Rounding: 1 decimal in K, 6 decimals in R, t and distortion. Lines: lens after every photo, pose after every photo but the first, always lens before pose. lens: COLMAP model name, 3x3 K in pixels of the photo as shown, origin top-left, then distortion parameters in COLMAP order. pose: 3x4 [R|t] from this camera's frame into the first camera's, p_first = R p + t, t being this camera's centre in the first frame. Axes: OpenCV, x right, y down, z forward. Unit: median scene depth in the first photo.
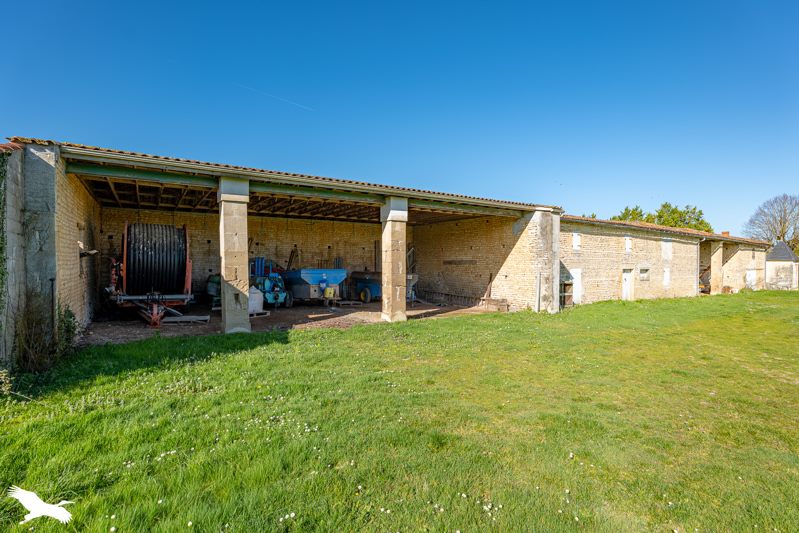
lens RADIAL K [[385.7, 0, 399.5], [0, 385.7, 266.5], [0, 0, 1]] dist [0.003848, 0.000768]
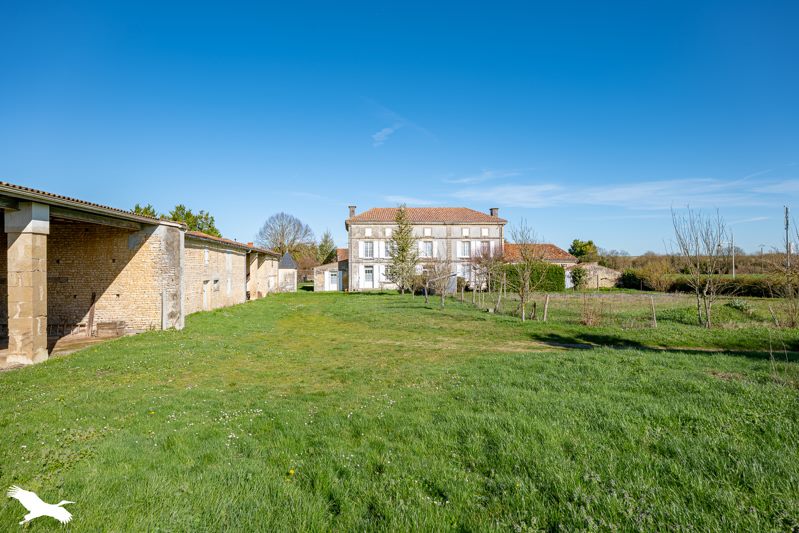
lens RADIAL K [[460.7, 0, 399.5], [0, 460.7, 266.5], [0, 0, 1]] dist [0.000609, 0.000205]
pose [[0.489765, -0.006962, 0.871827, -0.323951], [0.020485, 0.999784, -0.003524, -0.022814], [-0.871614, 0.019585, 0.489802, -0.070241]]
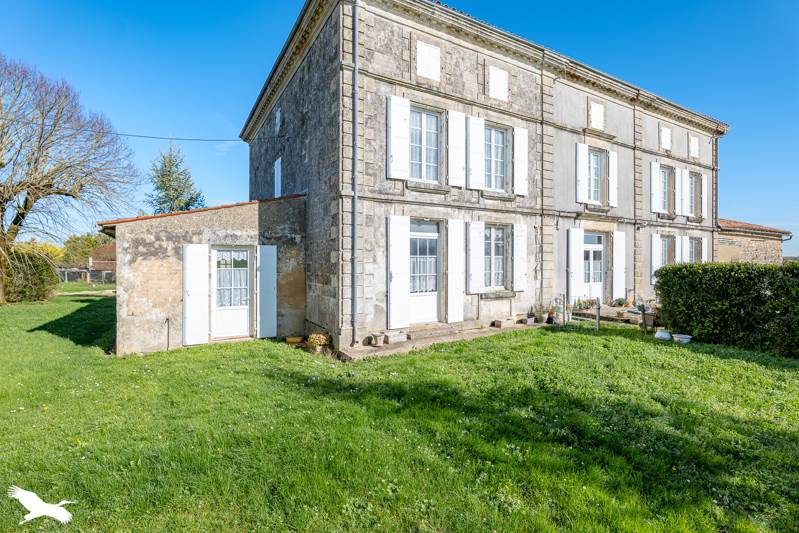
lens RADIAL K [[377.7, 0, 399.5], [0, 377.7, 266.5], [0, 0, 1]] dist [-0.000104, -0.000012]
pose [[0.084920, -0.009791, 0.996340, 2.567729], [0.014401, 0.999859, 0.008598, 0.034997], [-0.996284, 0.013618, 0.085049, 2.312838]]
